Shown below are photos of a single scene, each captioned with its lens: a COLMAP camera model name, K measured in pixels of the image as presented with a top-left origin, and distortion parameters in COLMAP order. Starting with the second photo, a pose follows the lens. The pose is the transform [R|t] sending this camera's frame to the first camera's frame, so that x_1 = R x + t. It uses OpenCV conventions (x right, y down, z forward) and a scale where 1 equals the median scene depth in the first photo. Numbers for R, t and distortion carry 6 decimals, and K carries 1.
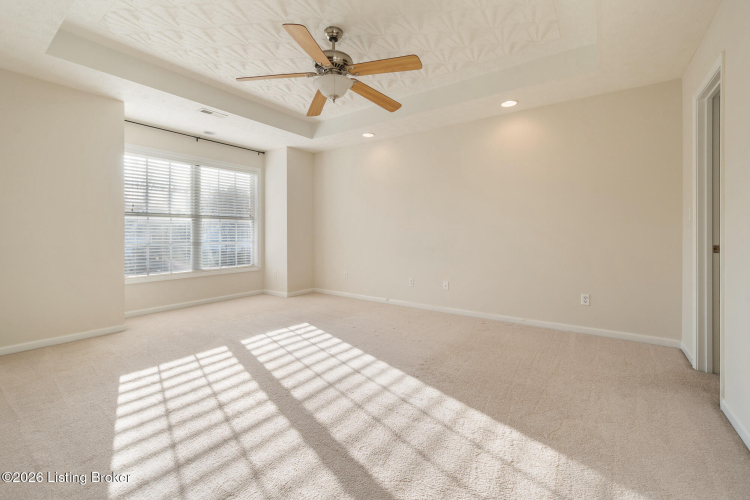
lens RADIAL K [[315.5, 0, 373.9], [0, 315.5, 237.6], [0, 0, 1]] dist [0.000692, -0.000343]
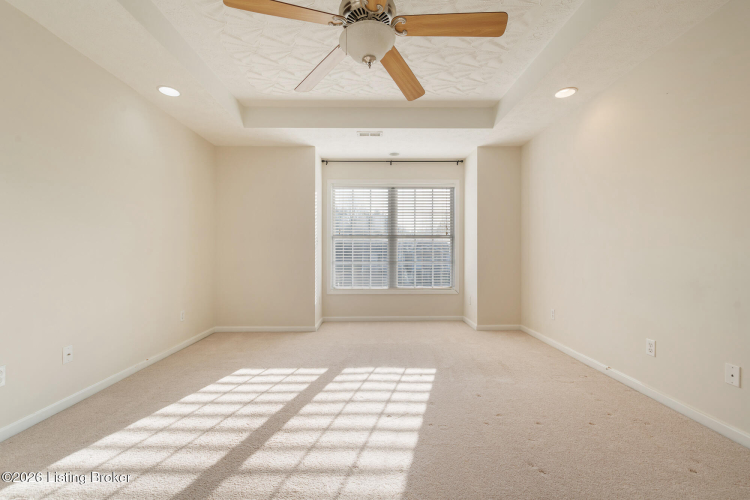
lens RADIAL K [[314.3, 0, 375.0], [0, 314.3, 250.0], [0, 0, 1]] dist [-0.002471, -0.000210]
pose [[0.602397, -0.009005, -0.798146, 0.241045], [-0.007815, 0.999822, -0.017179, -0.003500], [0.798158, 0.016586, 0.602220, 0.329437]]
